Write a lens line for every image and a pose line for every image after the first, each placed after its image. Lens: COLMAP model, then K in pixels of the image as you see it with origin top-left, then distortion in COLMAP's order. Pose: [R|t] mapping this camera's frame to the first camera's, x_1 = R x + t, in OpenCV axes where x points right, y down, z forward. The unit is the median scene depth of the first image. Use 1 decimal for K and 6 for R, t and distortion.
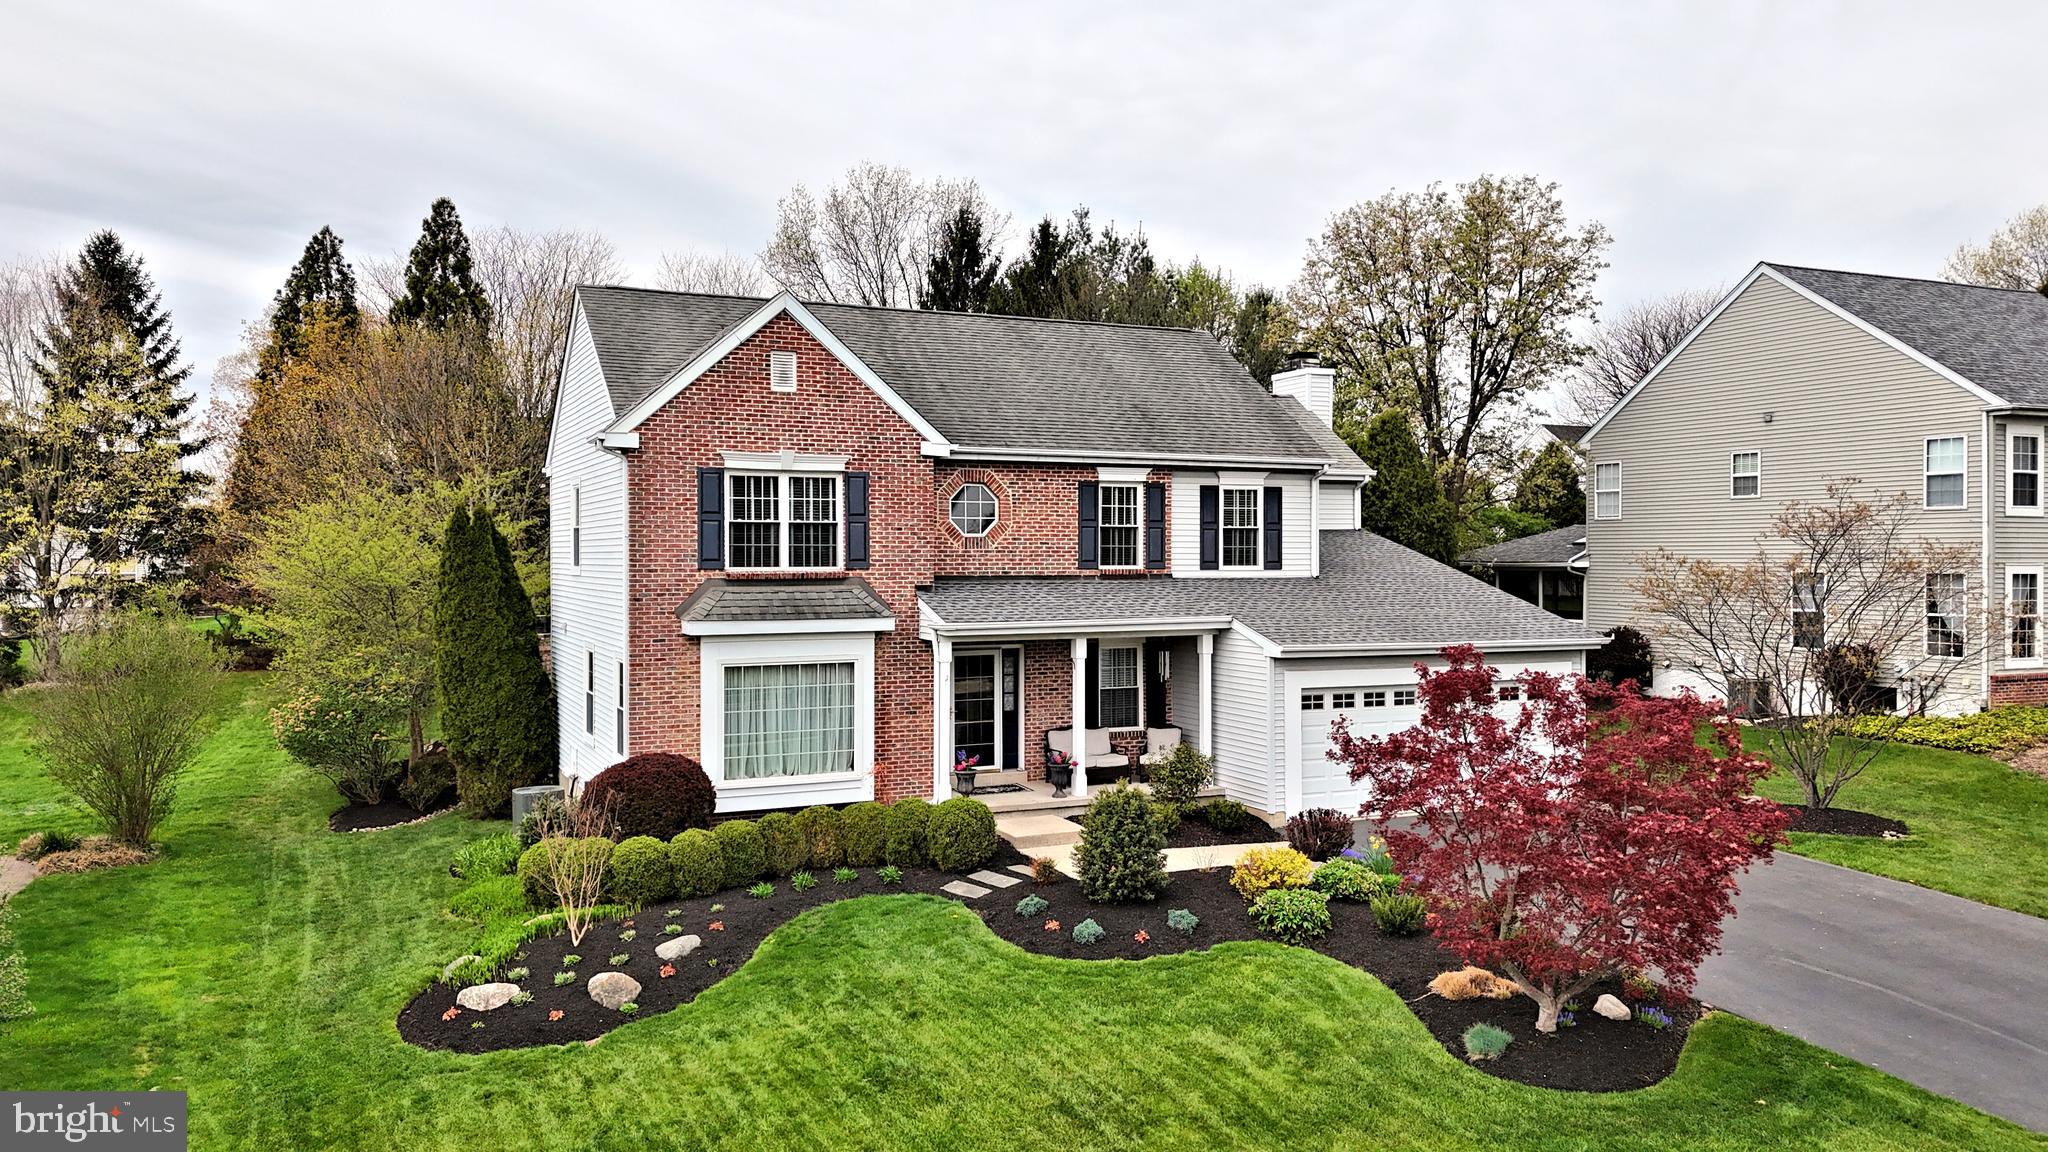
lens RADIAL K [[1510.3, 0, 1026.9], [0, 1510.3, 579.1], [0, 0, 1]] dist [0.080046, -0.069343]
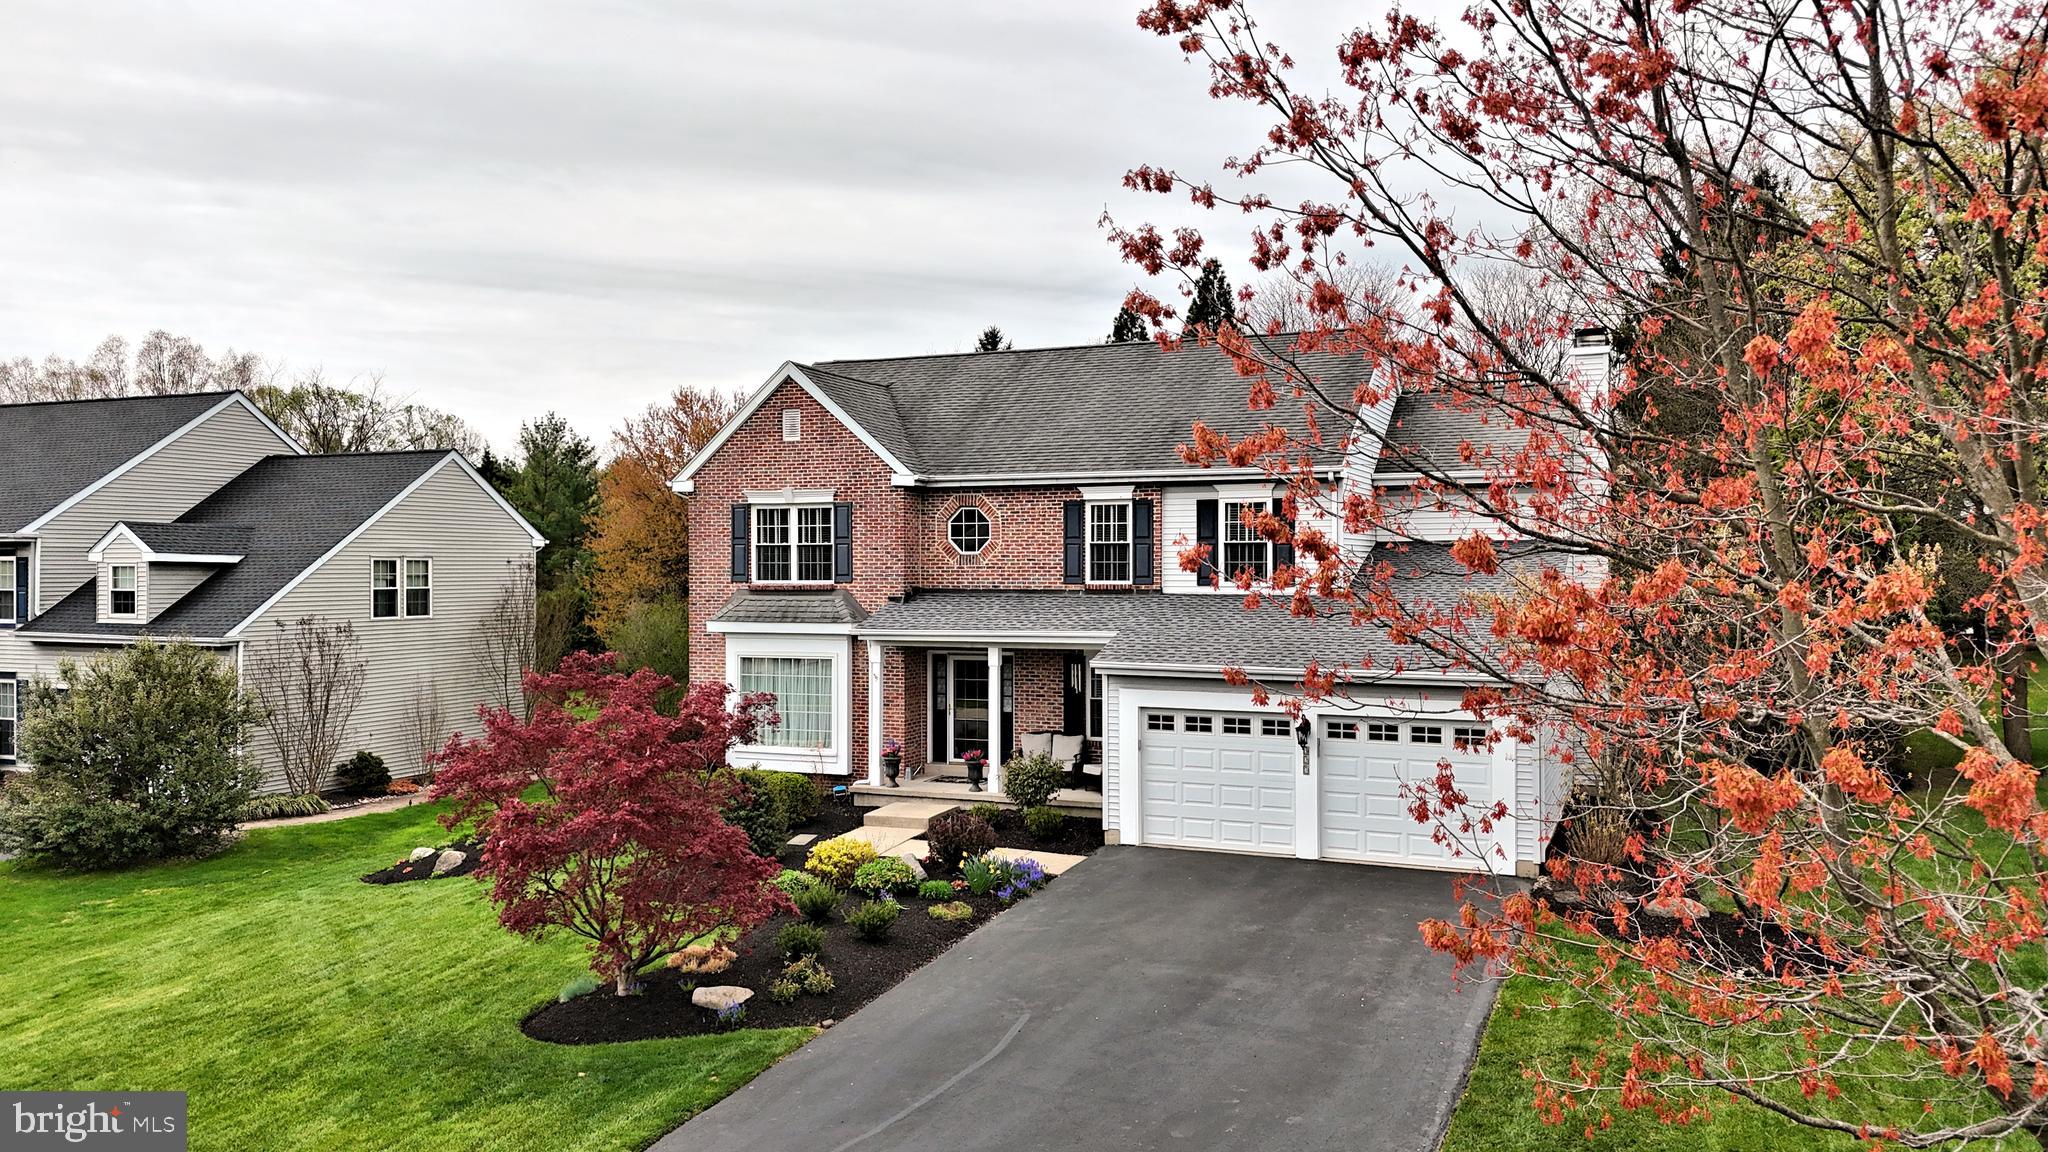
lens RADIAL K [[1510.3, 0, 1026.9], [0, 1510.3, 579.1], [0, 0, 1]] dist [0.080046, -0.069343]
pose [[0.674764, 0.005912, -0.738010, 0.860859], [-0.010068, 0.999949, -0.001195, -0.009116], [0.737965, 0.008237, 0.674789, 0.283789]]
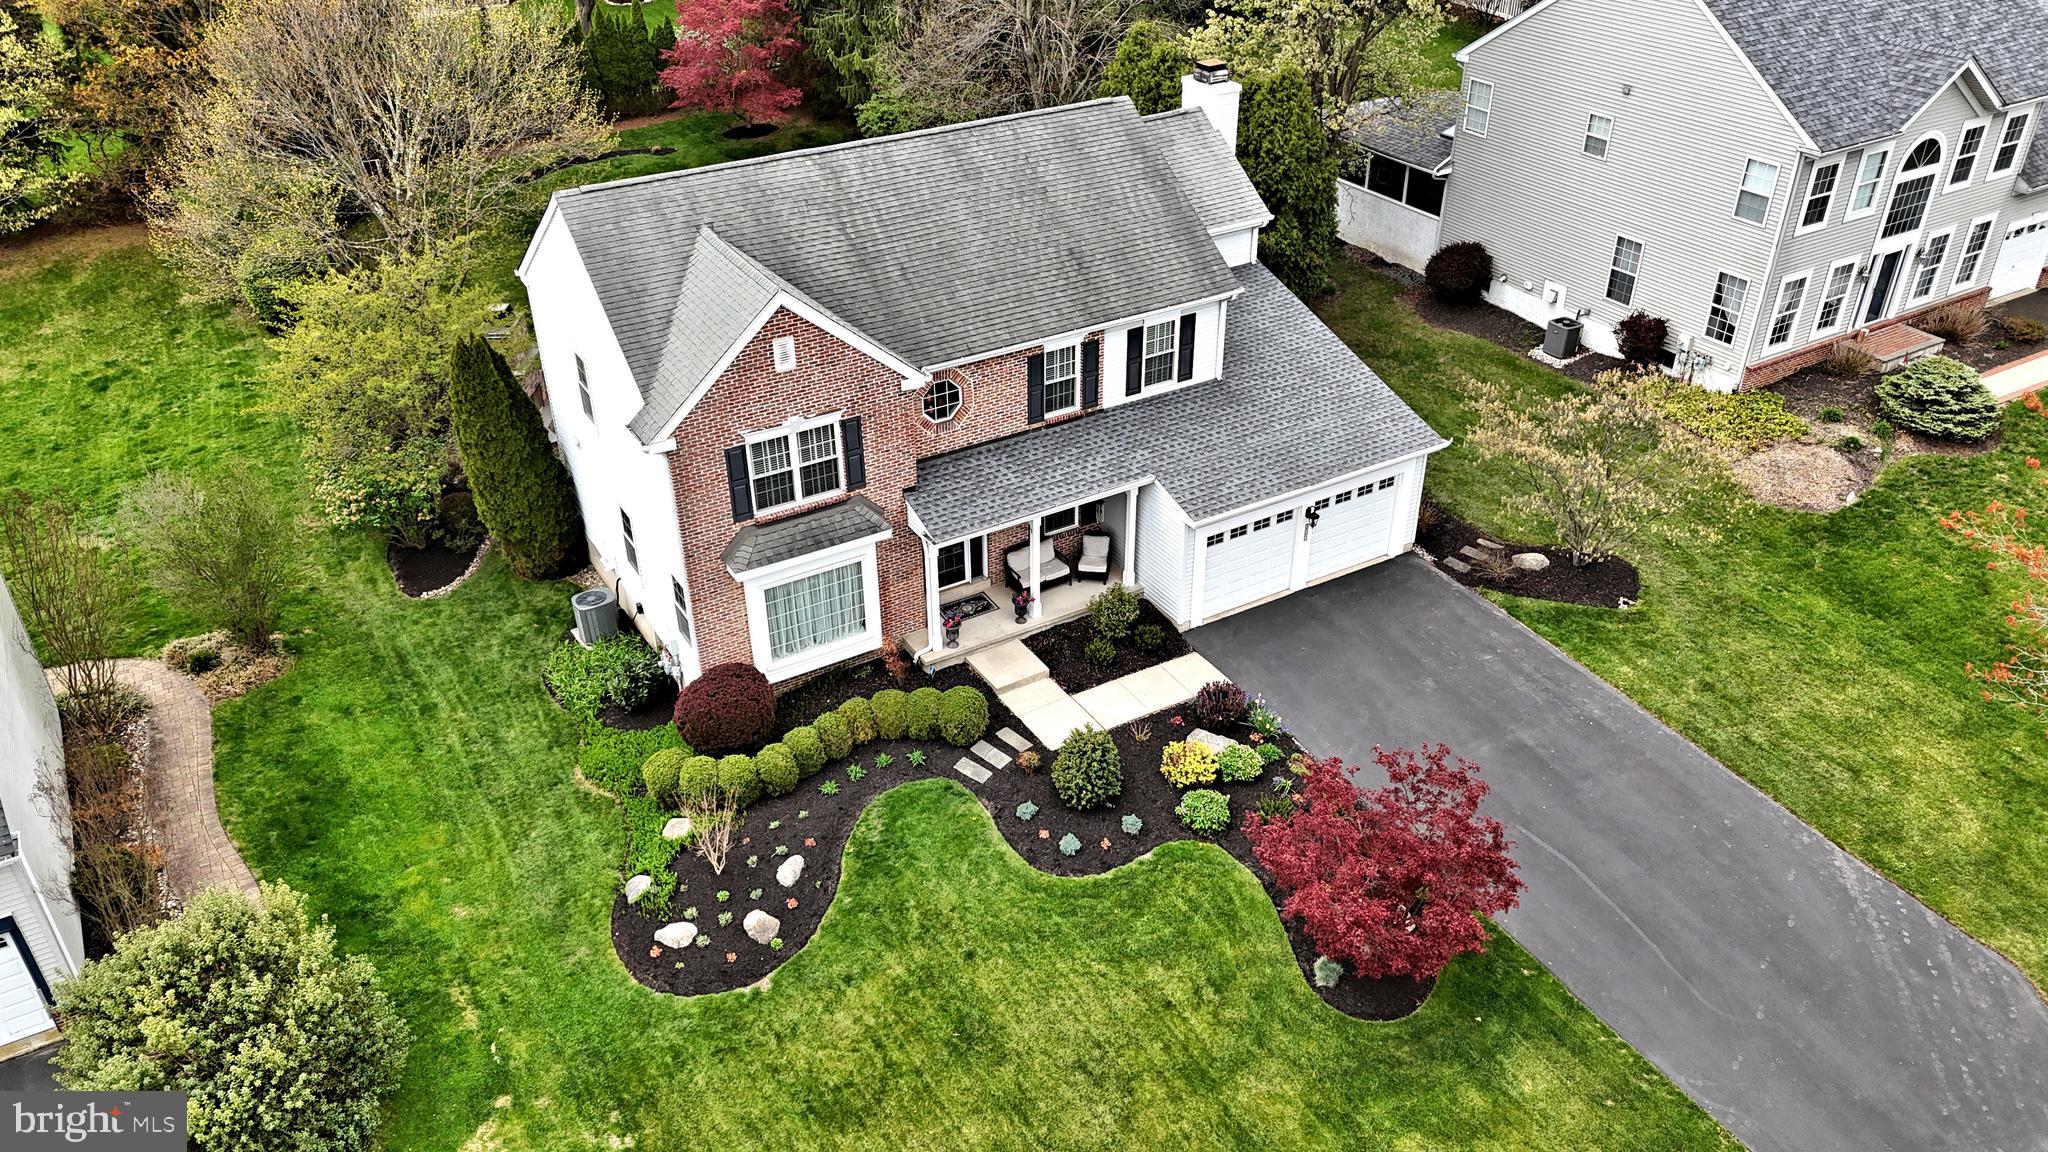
lens RADIAL K [[1510.3, 0, 1026.9], [0, 1510.3, 579.1], [0, 0, 1]] dist [0.080046, -0.069343]
pose [[0.994081, -0.062711, 0.088717, -0.086508], [0.007762, 0.855496, 0.517751, -0.561466], [-0.108365, -0.513997, 0.850919, -0.087783]]
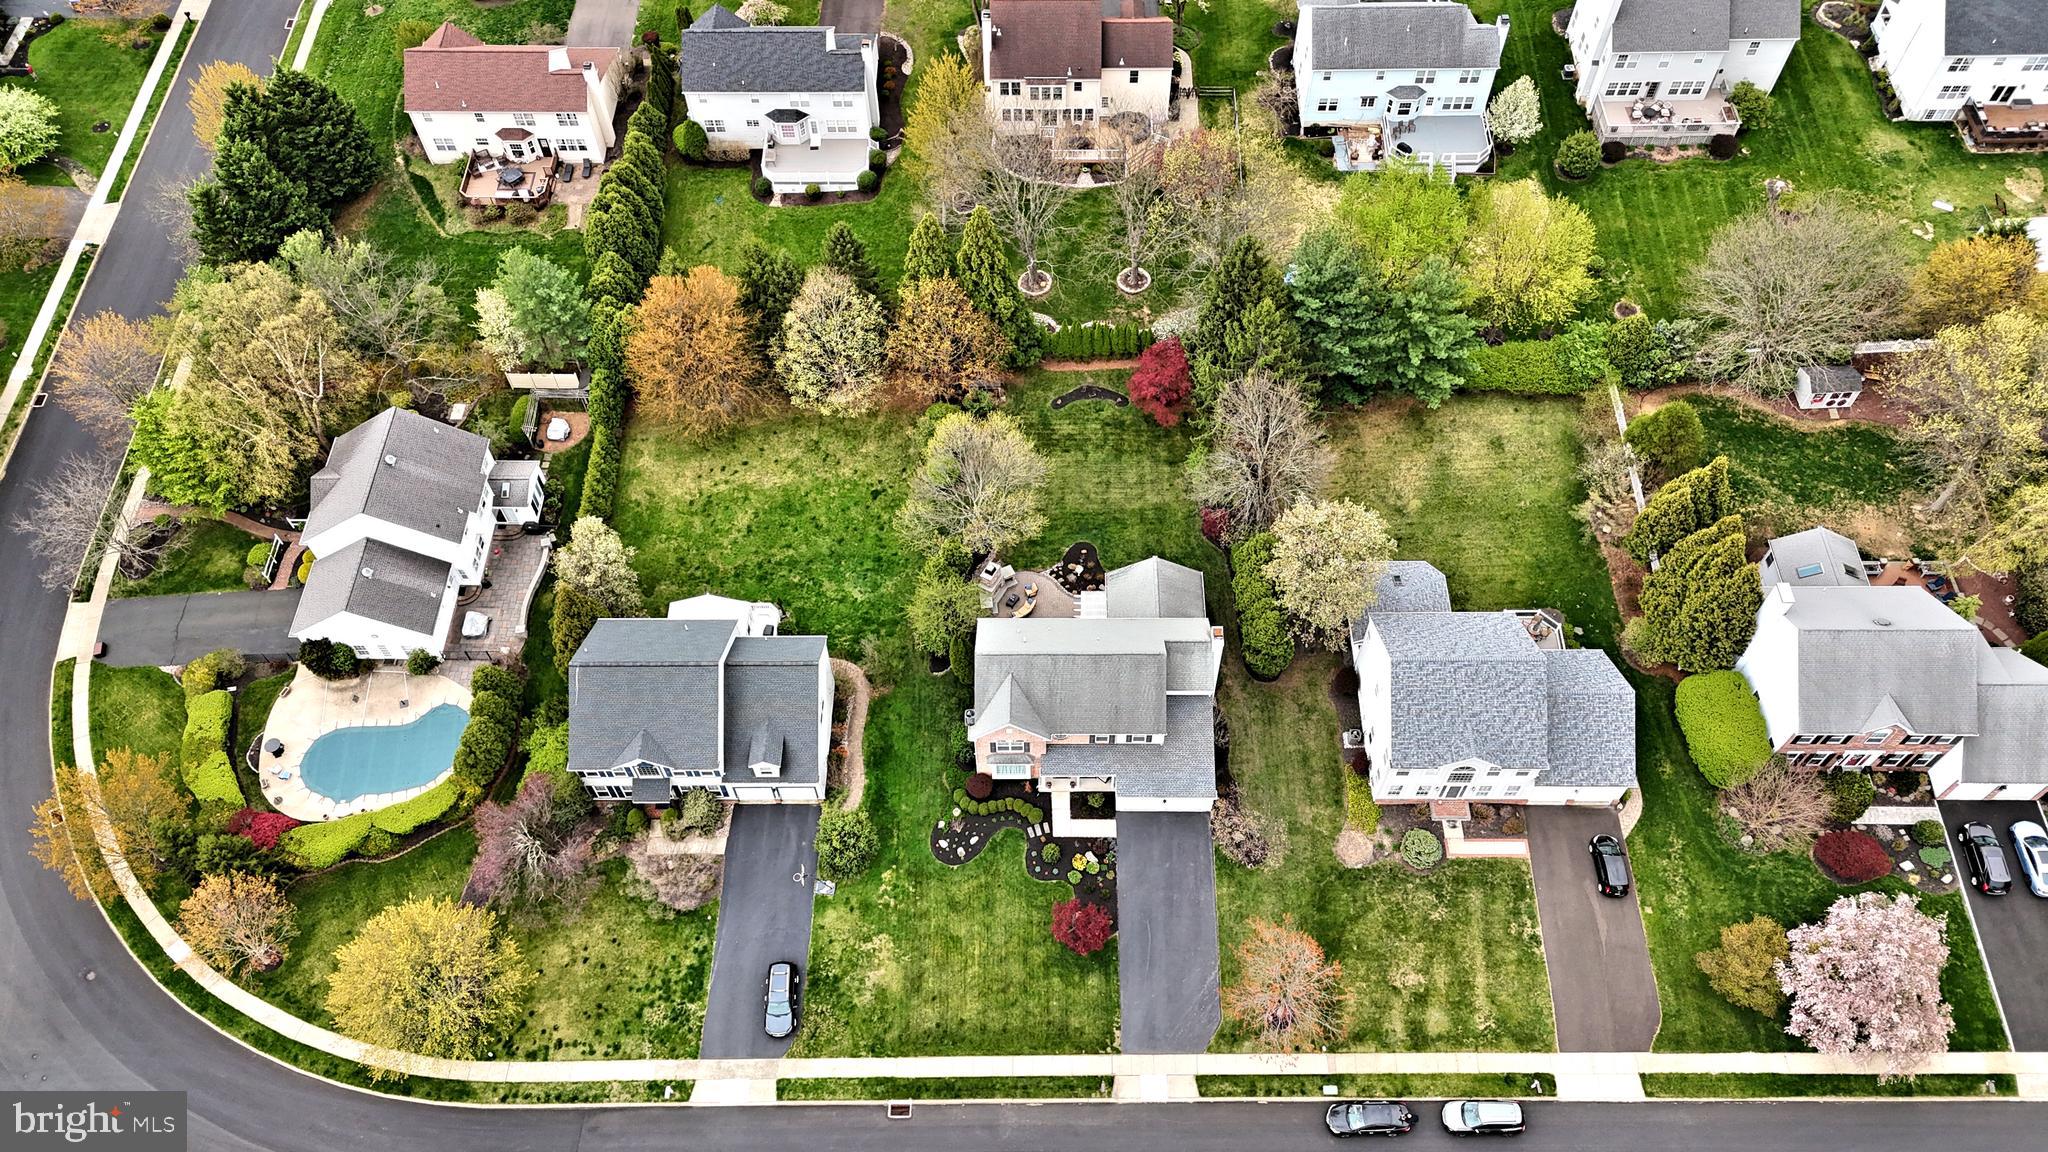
lens RADIAL K [[1510.3, 0, 1026.9], [0, 1510.3, 579.1], [0, 0, 1]] dist [0.080046, -0.069343]
pose [[0.906481, 0.348467, -0.238458, 0.727127], [0.004838, 0.556128, 0.831082, -3.786763], [0.422218, -0.754514, 0.502434, -0.779263]]
